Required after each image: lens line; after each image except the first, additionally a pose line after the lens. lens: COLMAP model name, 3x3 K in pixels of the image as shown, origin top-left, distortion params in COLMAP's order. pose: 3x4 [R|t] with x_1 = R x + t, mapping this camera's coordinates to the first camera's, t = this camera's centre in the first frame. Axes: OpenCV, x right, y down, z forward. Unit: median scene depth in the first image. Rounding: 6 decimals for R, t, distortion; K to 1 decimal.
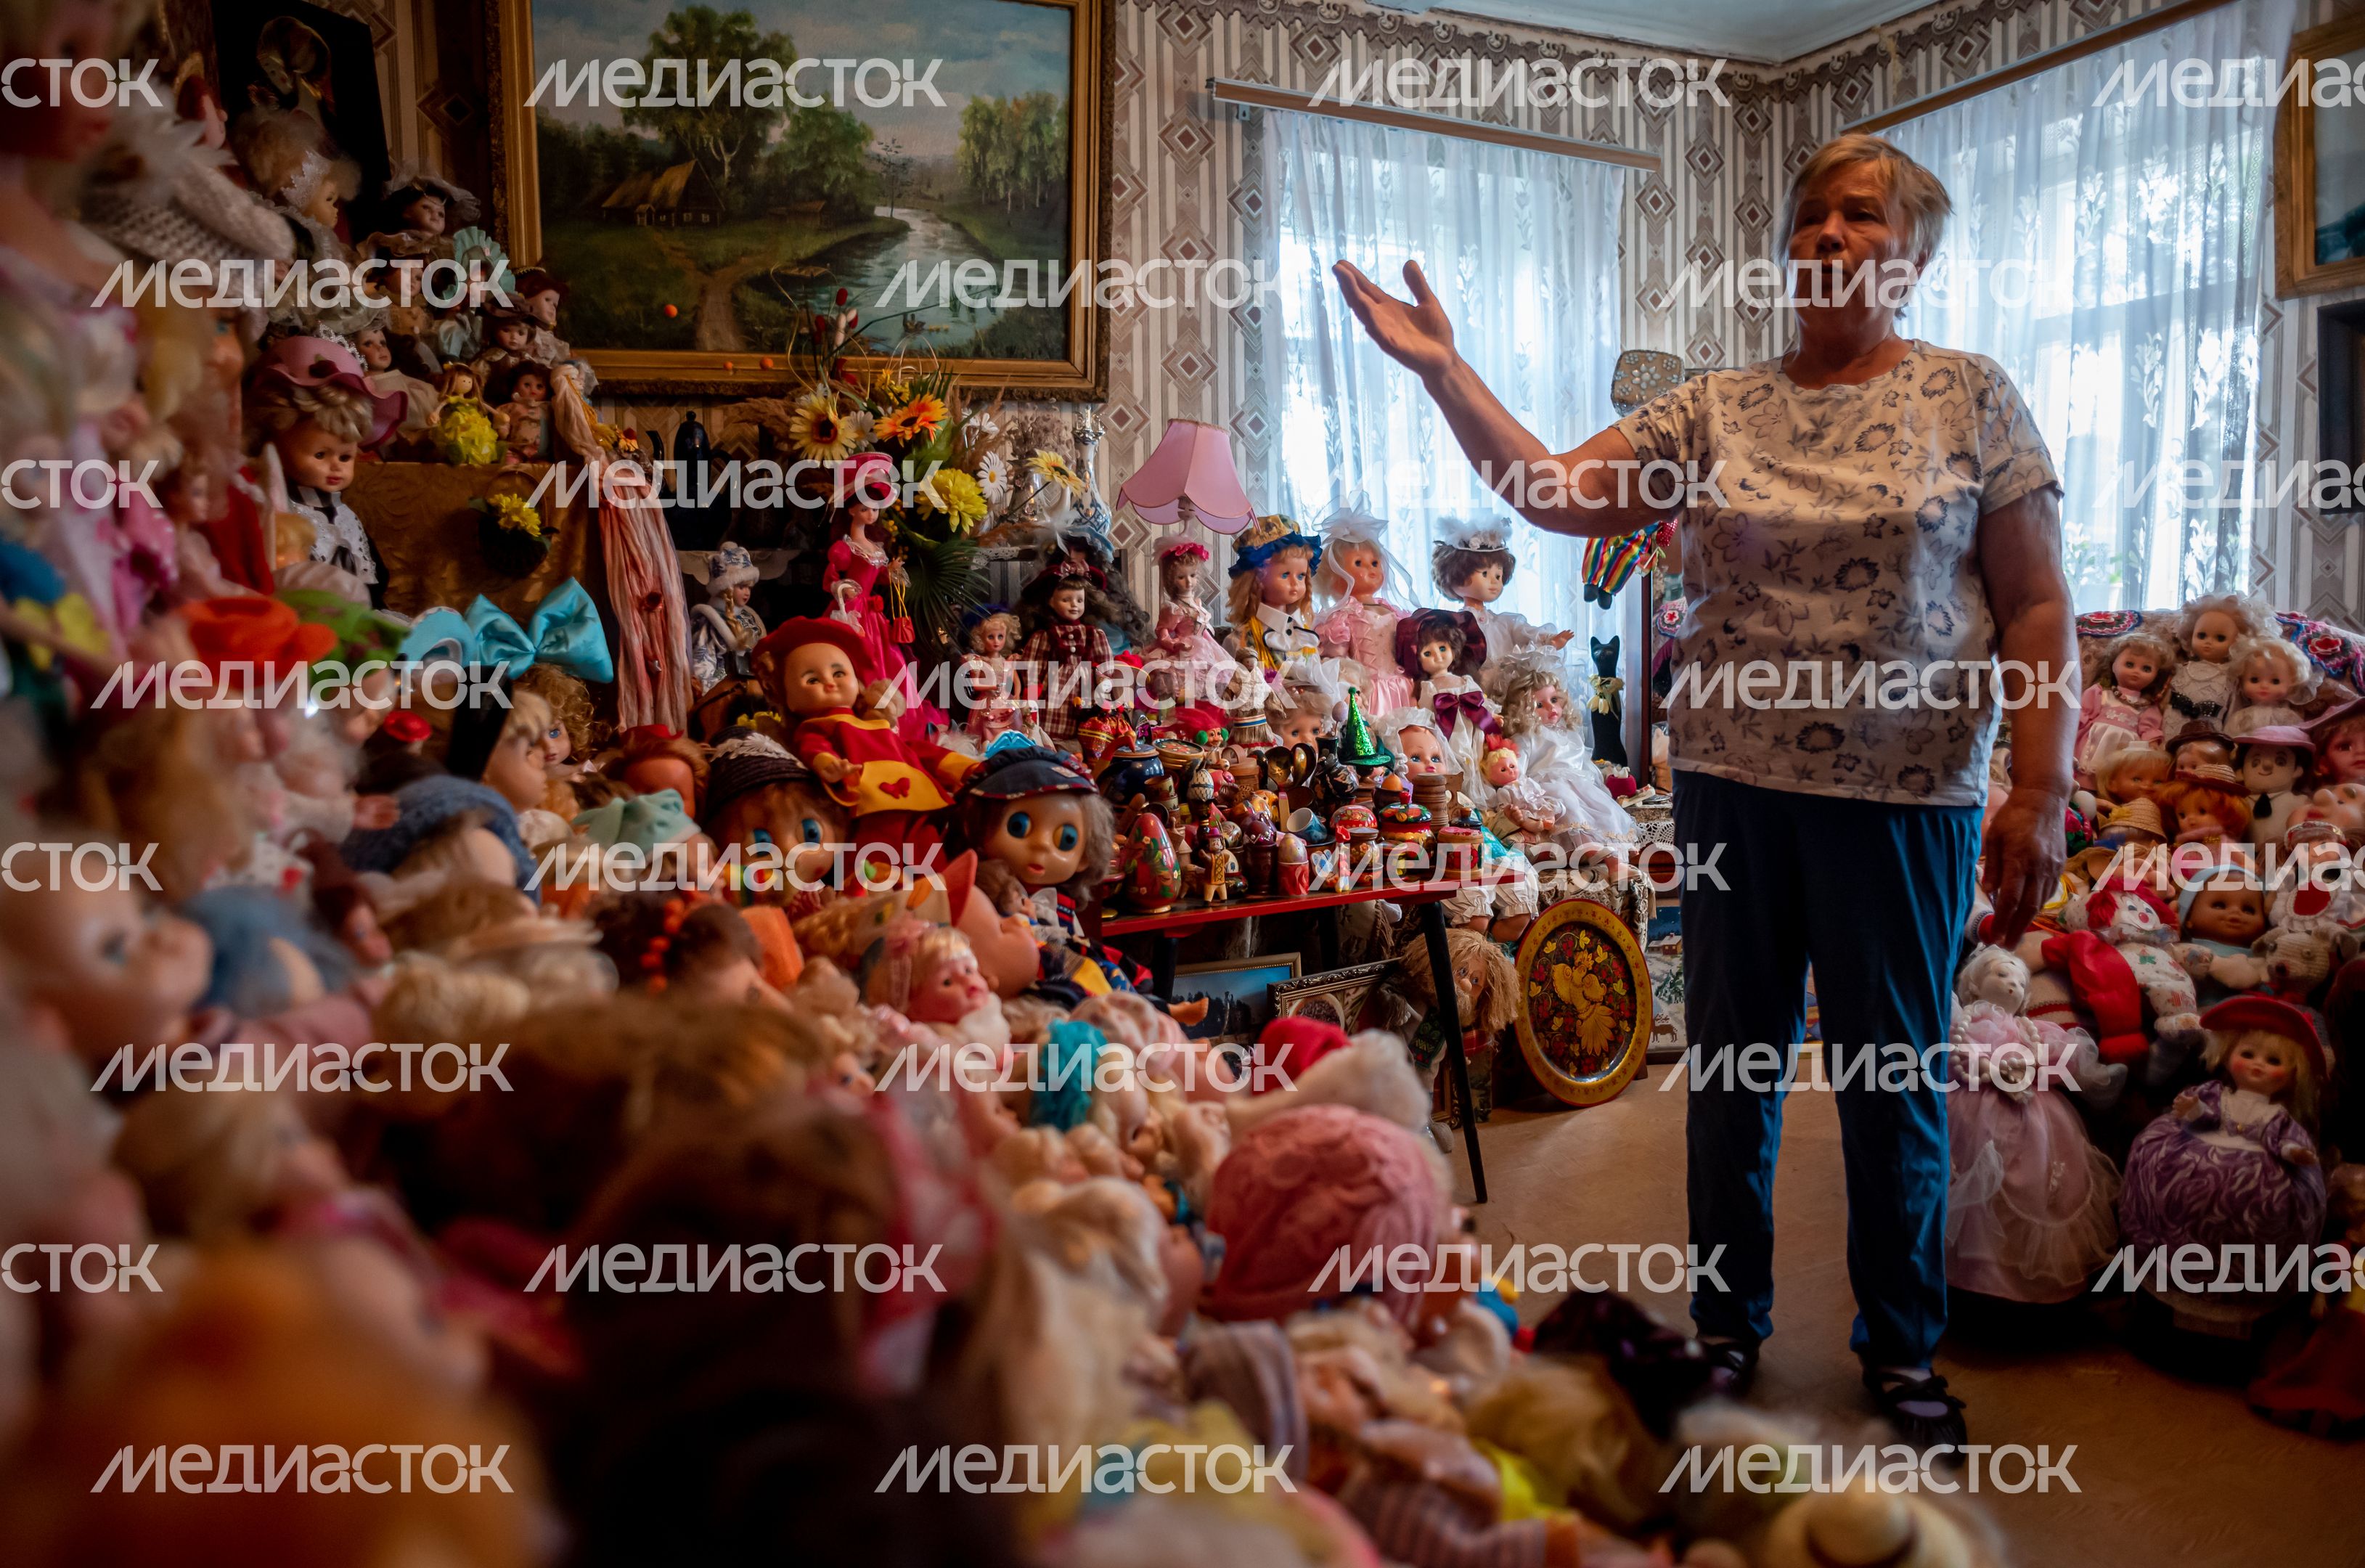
lens RADIAL K [[1610.1, 0, 1182.5], [0, 1610.1, 784.0], [0, 0, 1]] dist [-0.093992, 0.081059]
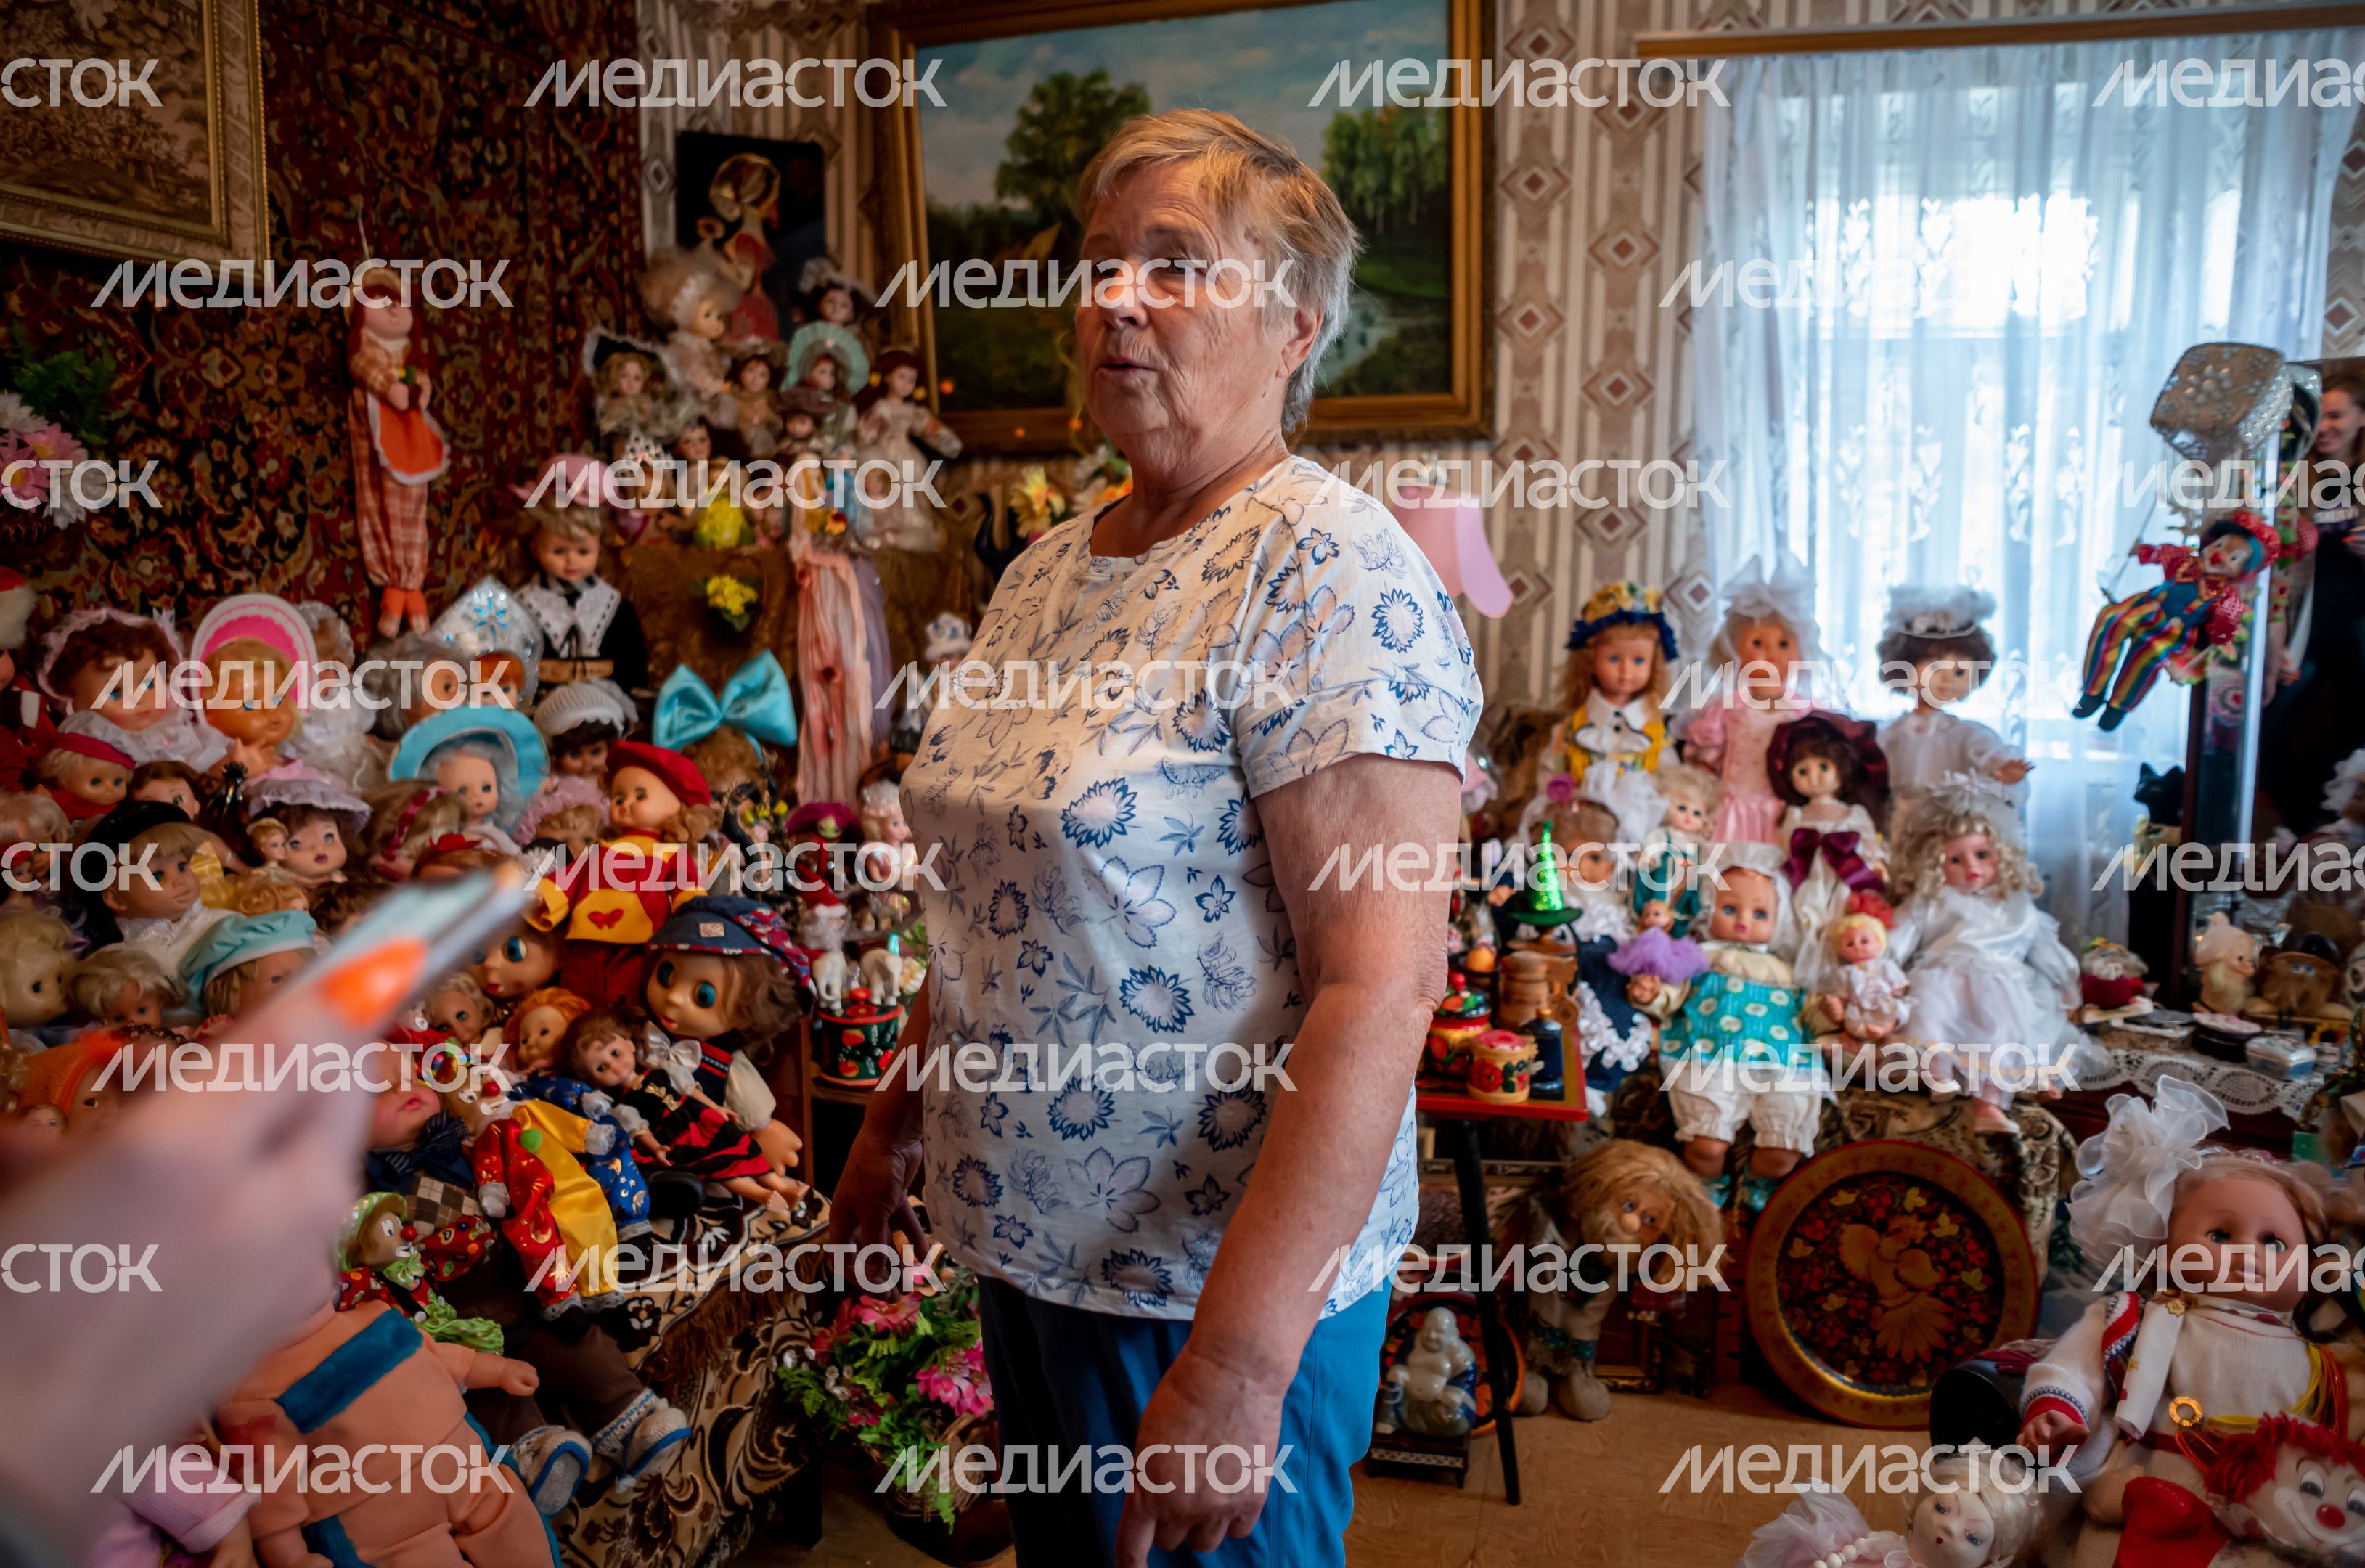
lens RADIAL K [[1610.1, 0, 1182.5], [0, 1610.1, 784.0], [0, 0, 1]] dist [-0.093992, 0.081059]
pose [[0.753267, 0.117047, -0.647216, 0.482287], [-0.088431, 0.993126, 0.076683, -0.123508], [0.651743, -0.000529, 0.758440, 0.276470]]
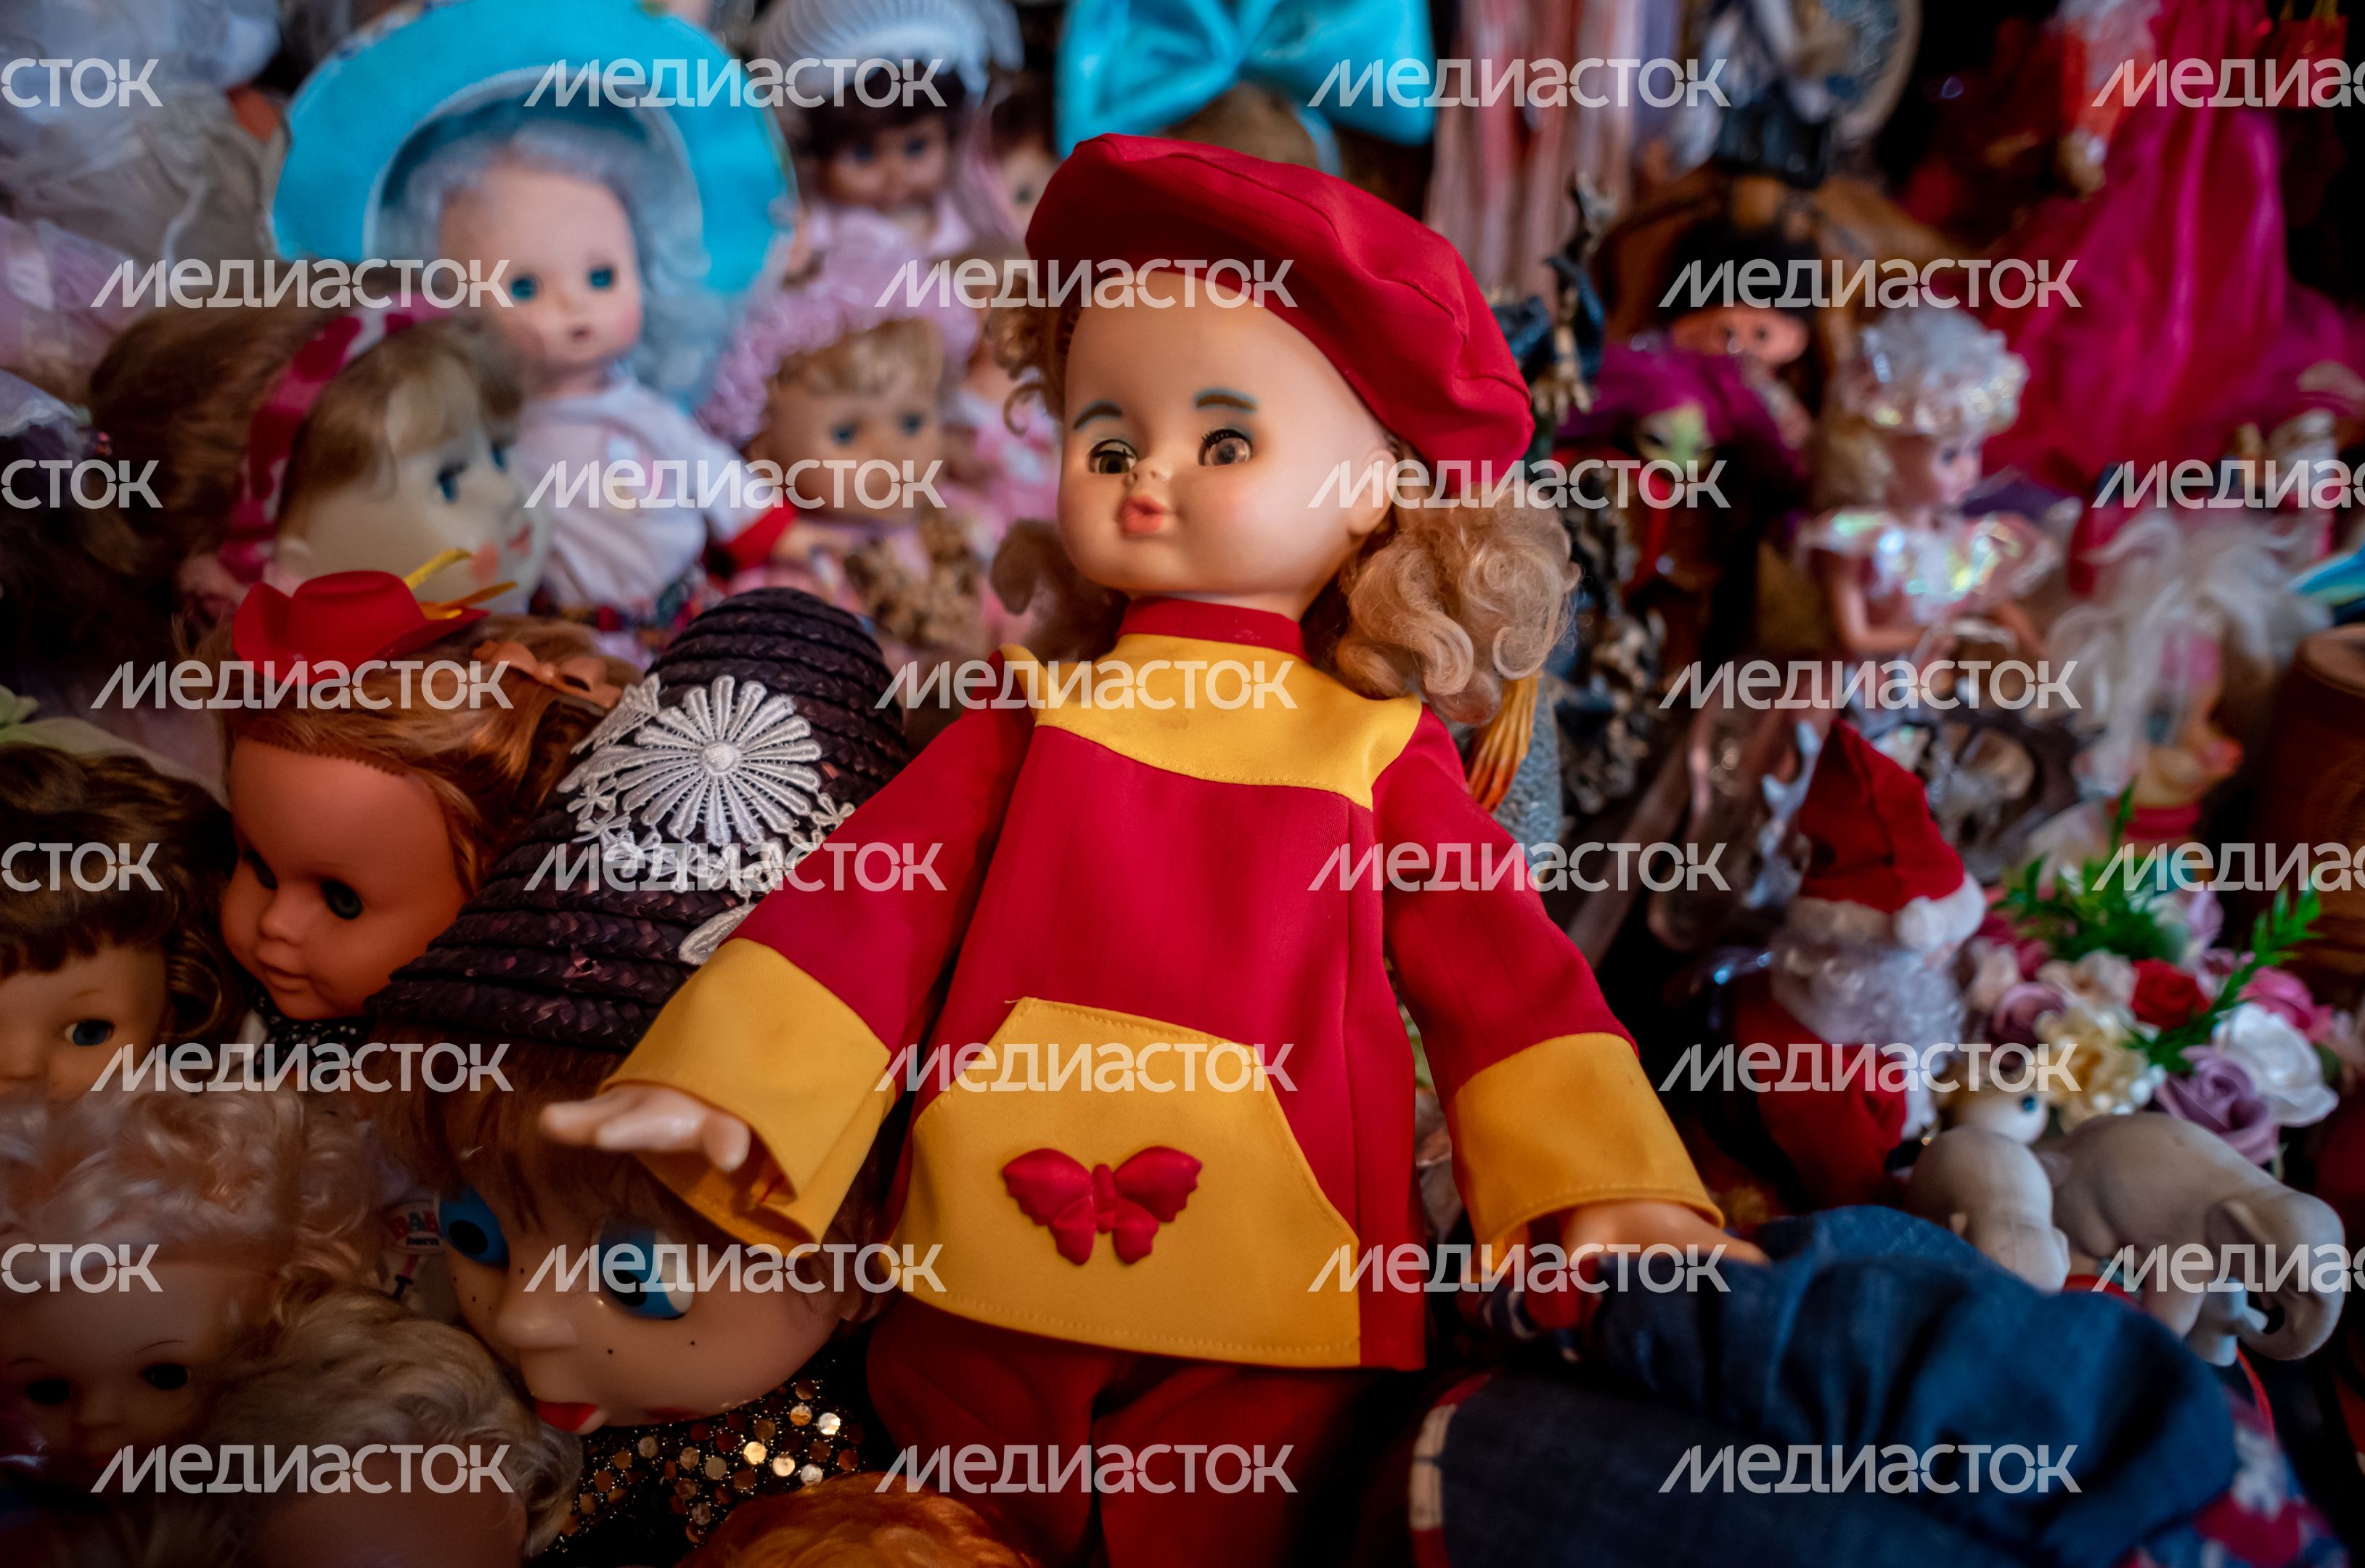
lens RADIAL K [[1610.1, 0, 1182.5], [0, 1610.1, 784.0], [0, 0, 1]] dist [-0.093992, 0.081059]
pose [[0.627394, 0.403103, -0.666247, -0.042861], [-0.099749, 0.890140, 0.444635, -0.078063], [0.772287, -0.212504, 0.598677, 0.558545]]
